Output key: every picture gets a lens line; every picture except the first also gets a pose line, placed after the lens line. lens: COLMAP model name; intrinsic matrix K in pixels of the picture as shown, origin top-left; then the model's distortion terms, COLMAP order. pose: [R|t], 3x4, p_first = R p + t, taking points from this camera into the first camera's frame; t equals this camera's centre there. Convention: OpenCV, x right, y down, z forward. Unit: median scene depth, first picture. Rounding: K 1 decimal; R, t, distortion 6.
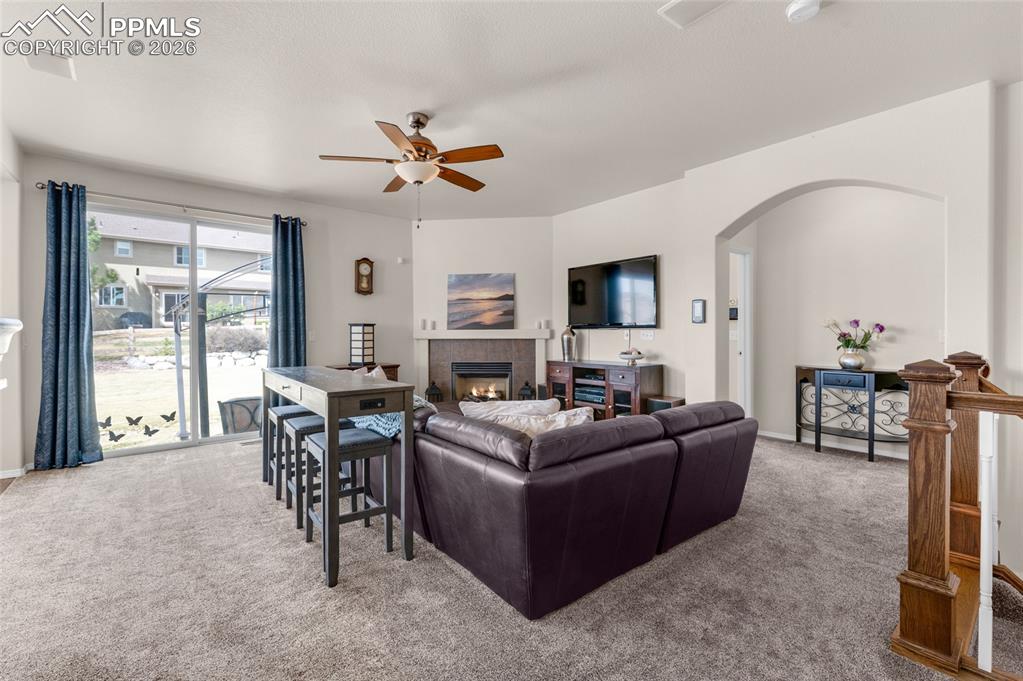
lens RADIAL K [[442.9, 0, 511.5], [0, 442.9, 340.5], [0, 0, 1]] dist [0.000646, 0.000026]
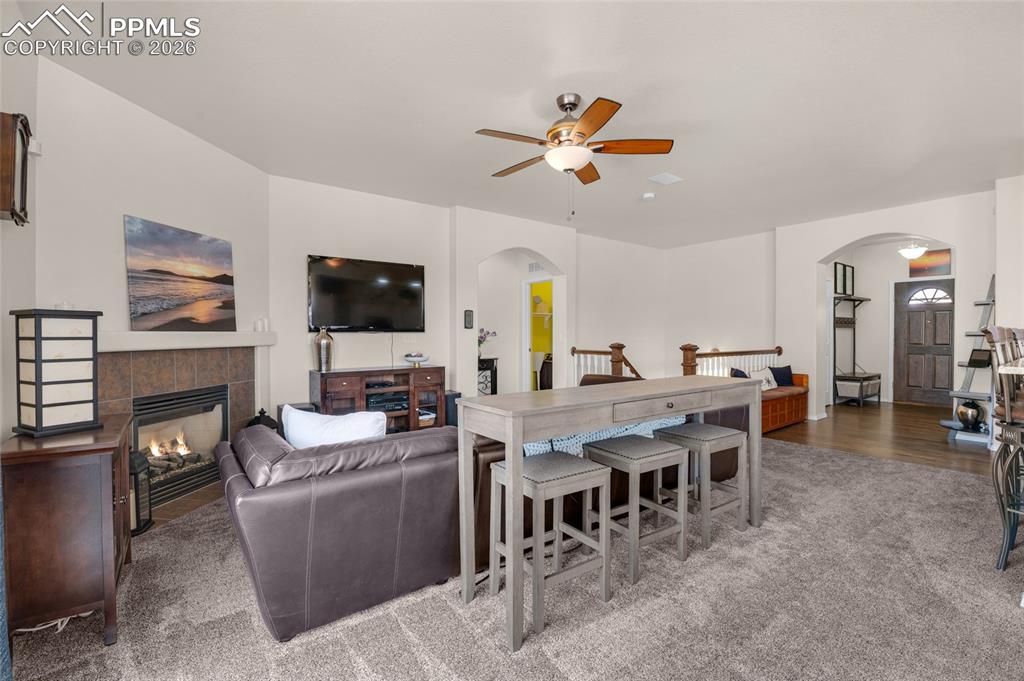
lens RADIAL K [[445.9, 0, 501.7], [0, 445.9, 338.1], [0, 0, 1]] dist [-0.007424, -0.000188]
pose [[0.056882, -0.002876, 0.998377, -0.606657], [0.015832, 0.999873, 0.001978, -0.011121], [-0.998255, 0.015693, 0.056920, 0.582398]]
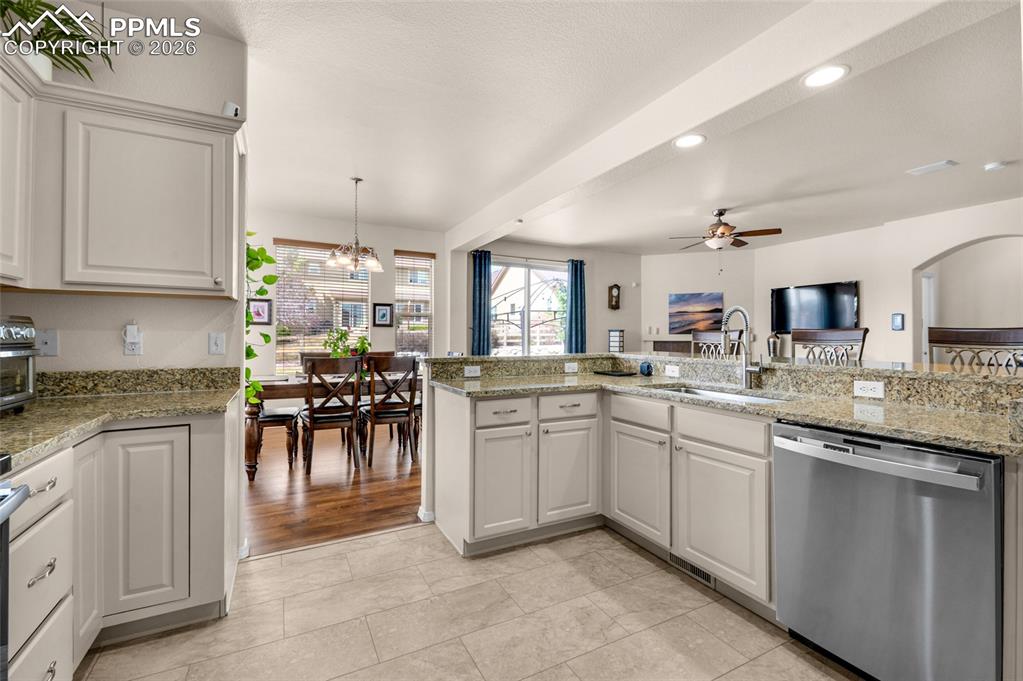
lens RADIAL K [[445.5, 0, 501.2], [0, 445.5, 338.2], [0, 0, 1]] dist [-0.007424, -0.000188]
pose [[0.975994, 0.005367, -0.217730, -0.356163], [-0.008883, 0.999845, -0.015174, 0.013183], [0.217615, 0.016744, 0.975891, -0.461976]]
